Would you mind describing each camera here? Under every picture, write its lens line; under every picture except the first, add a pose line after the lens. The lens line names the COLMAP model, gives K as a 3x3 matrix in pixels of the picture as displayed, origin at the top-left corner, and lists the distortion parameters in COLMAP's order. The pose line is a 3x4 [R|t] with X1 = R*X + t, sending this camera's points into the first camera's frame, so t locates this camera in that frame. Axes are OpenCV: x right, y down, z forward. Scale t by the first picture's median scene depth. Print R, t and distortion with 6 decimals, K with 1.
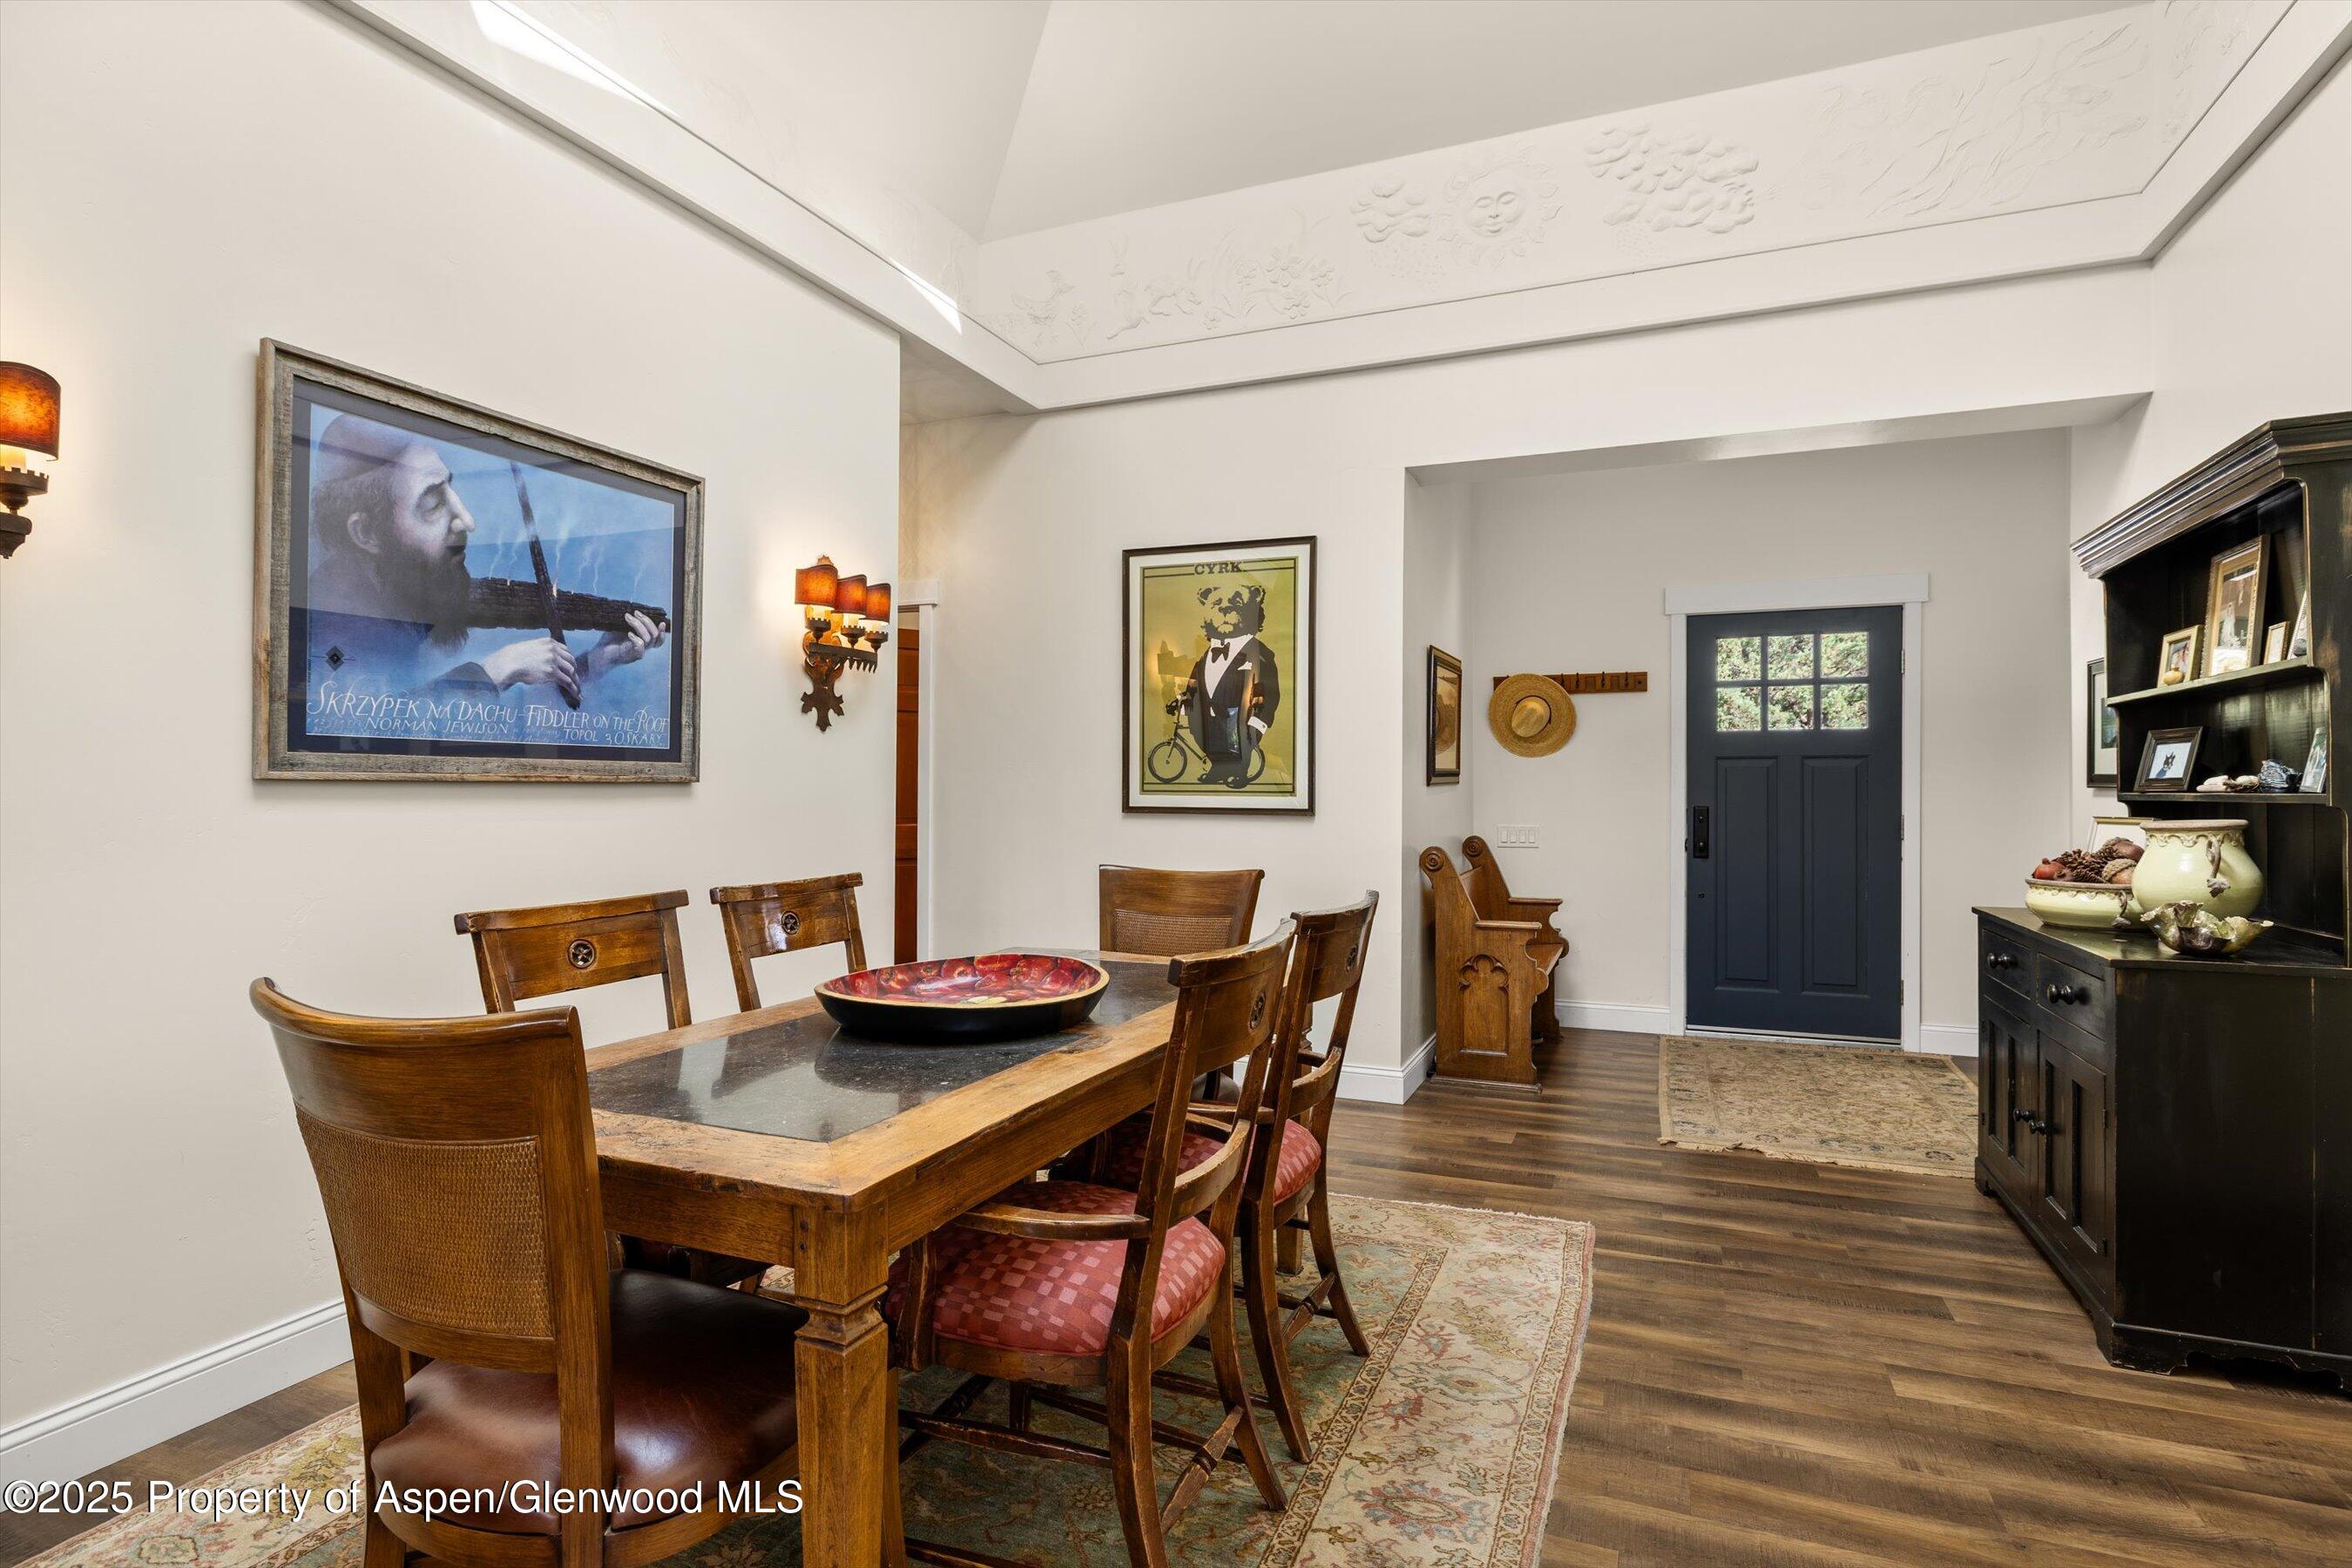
lens RADIAL K [[1127.5, 0, 1184.0], [0, 1127.5, 797.8], [0, 0, 1]] dist [-0.001881, -0.000064]
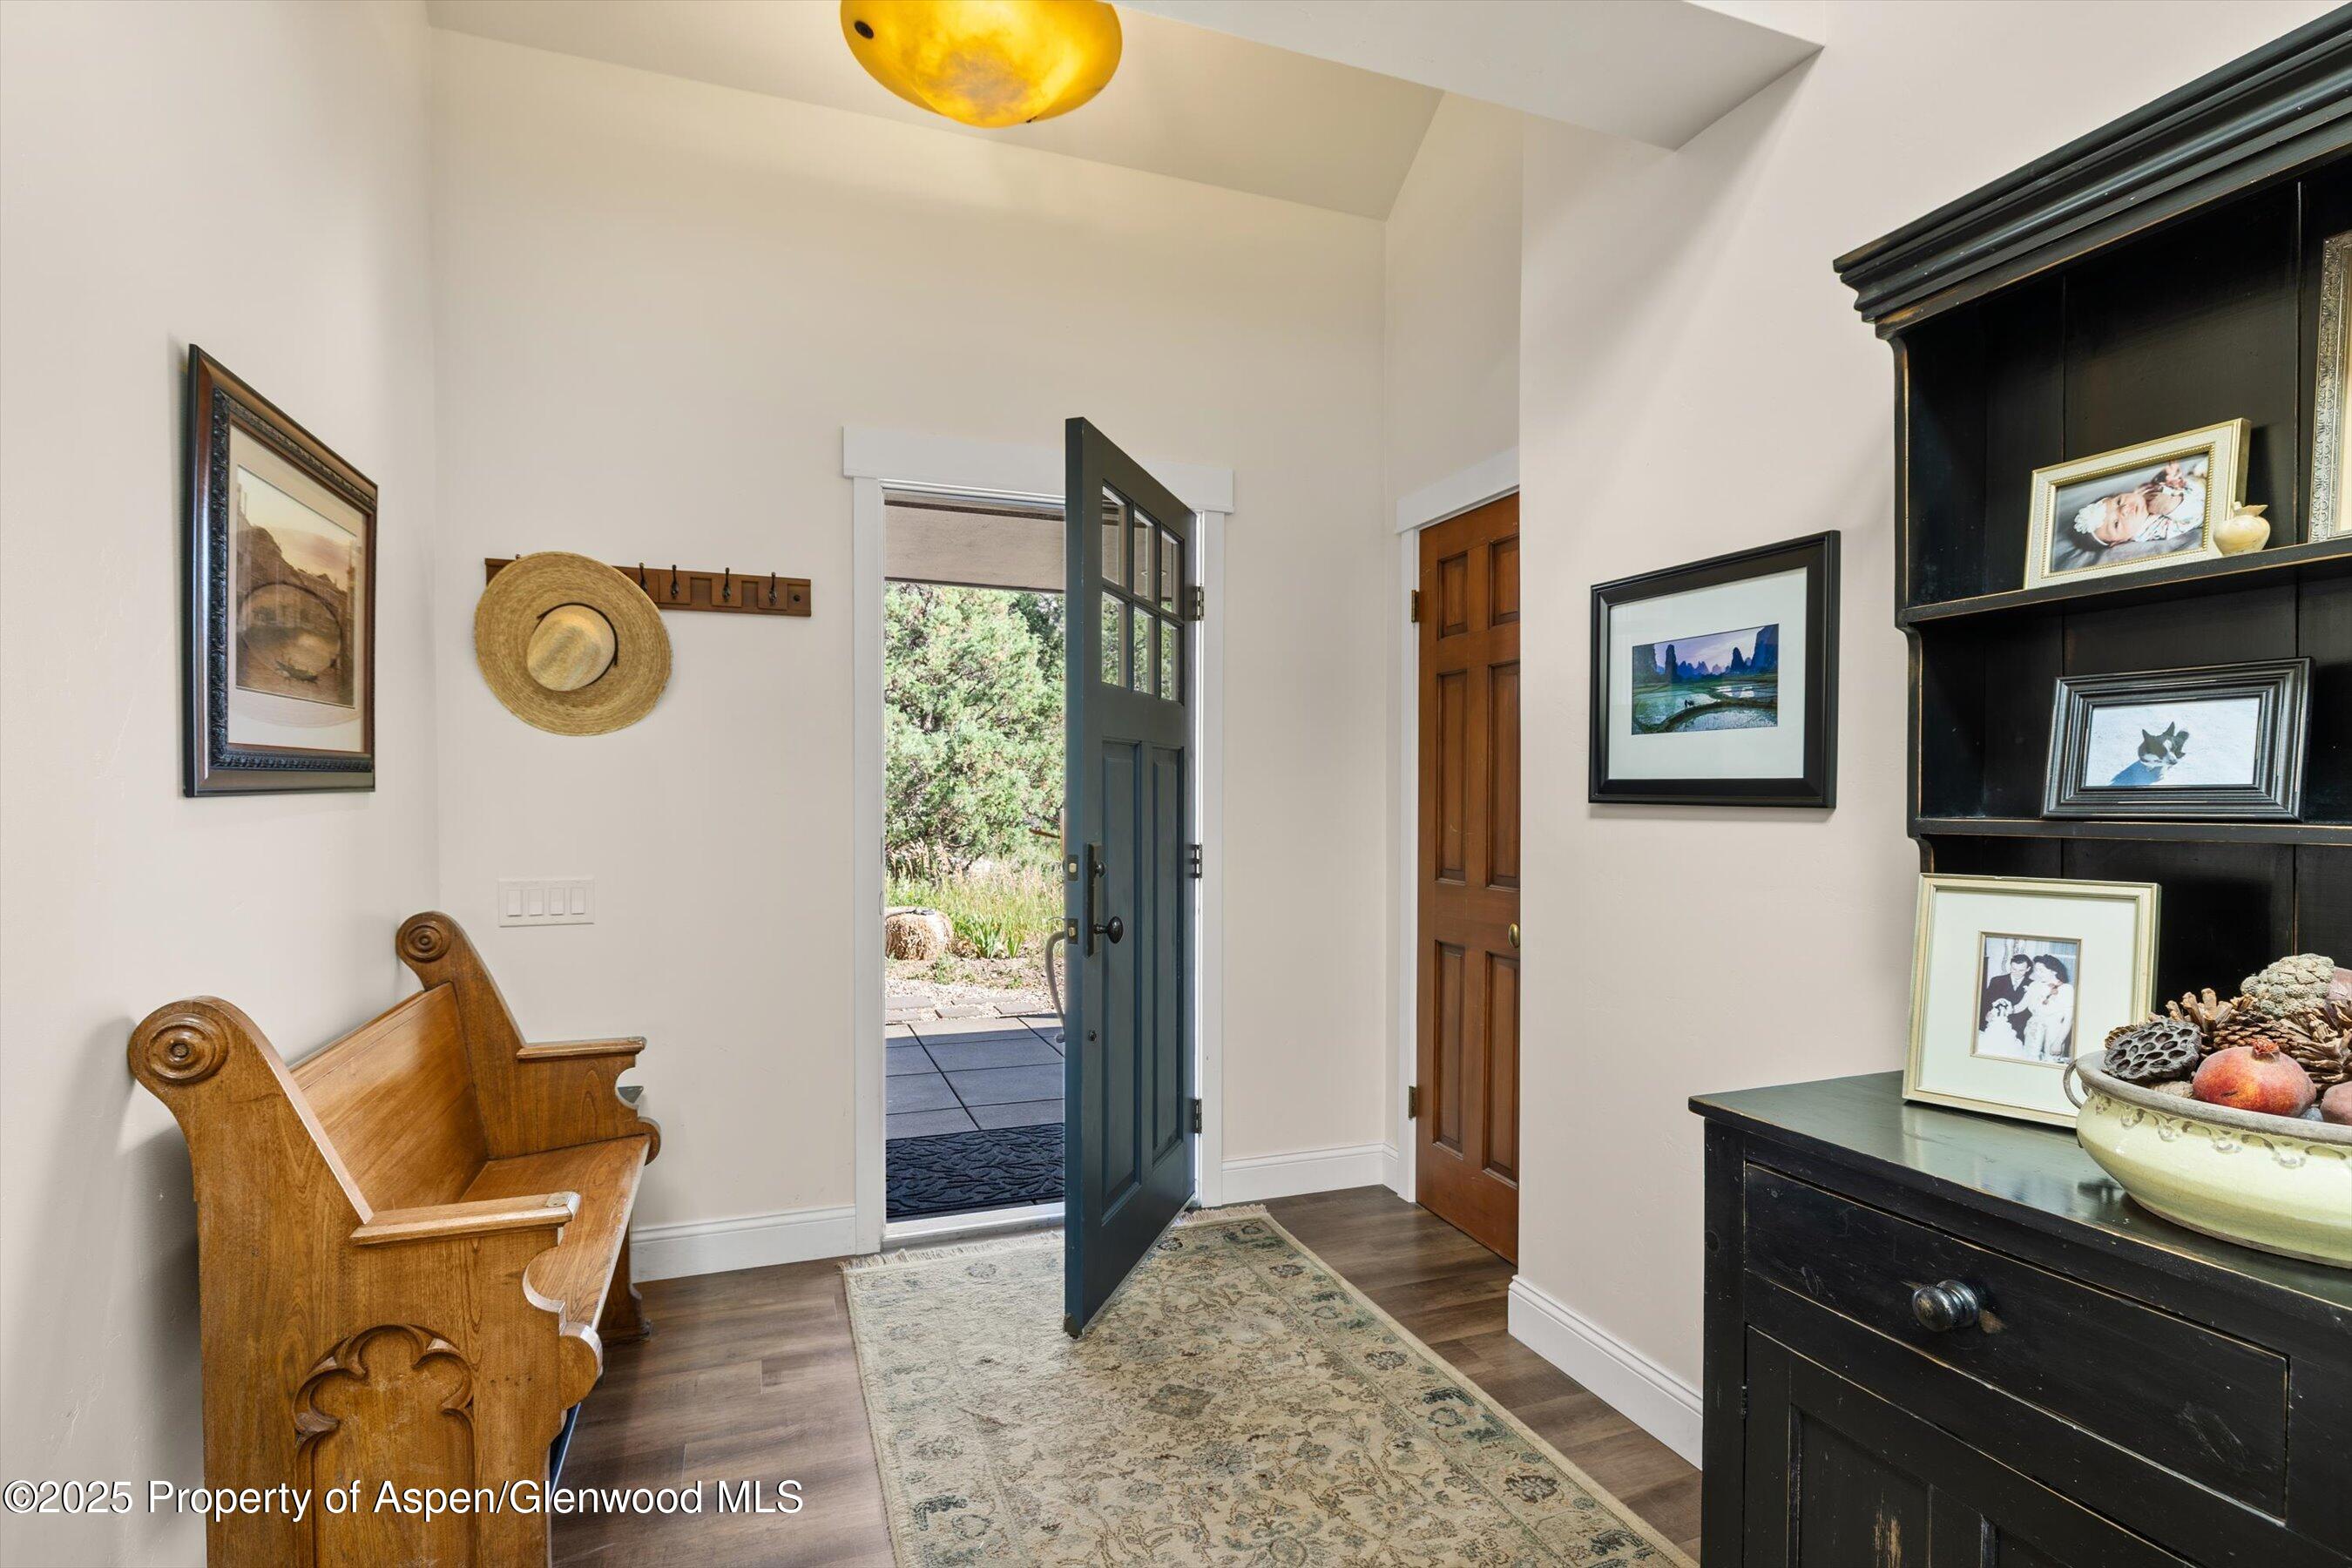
lens RADIAL K [[1127.5, 0, 1184.0], [0, 1127.5, 797.8], [0, 0, 1]] dist [-0.001881, -0.000064]
pose [[0.719556, -0.003564, 0.694425, 0.179081], [0.006068, 0.999981, -0.001155, -0.008121], [-0.694408, 0.005044, 0.719564, 0.527189]]
